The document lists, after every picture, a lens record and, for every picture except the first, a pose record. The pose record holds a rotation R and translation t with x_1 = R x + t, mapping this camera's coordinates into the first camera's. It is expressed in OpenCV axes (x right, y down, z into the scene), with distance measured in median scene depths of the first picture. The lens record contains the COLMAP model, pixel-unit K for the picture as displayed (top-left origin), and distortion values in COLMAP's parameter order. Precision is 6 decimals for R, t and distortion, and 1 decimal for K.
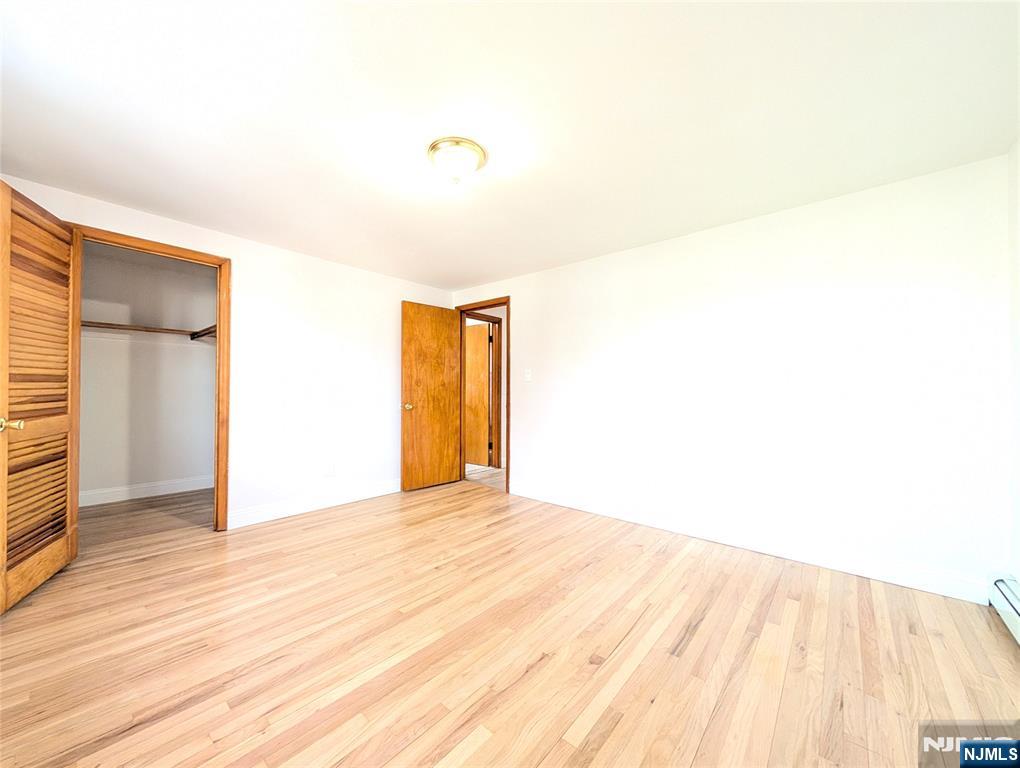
lens RADIAL K [[387.7, 0, 508.6], [0, 387.7, 387.8], [0, 0, 1]] dist [0.000054, -0.000131]
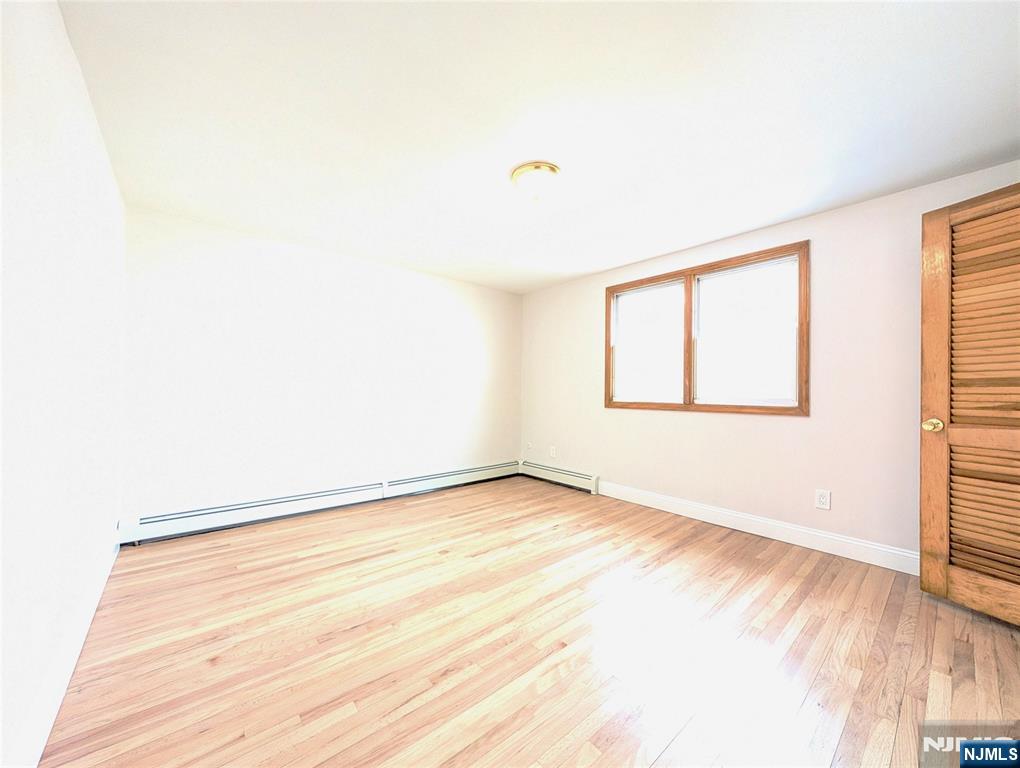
lens RADIAL K [[387.7, 0, 508.6], [0, 387.7, 387.8], [0, 0, 1]] dist [0.000054, -0.000131]
pose [[-0.988440, -0.014734, 0.150893, -0.230482], [-0.016707, 0.999791, -0.011817, 0.018475], [-0.150687, -0.014202, -0.988479, 2.108591]]
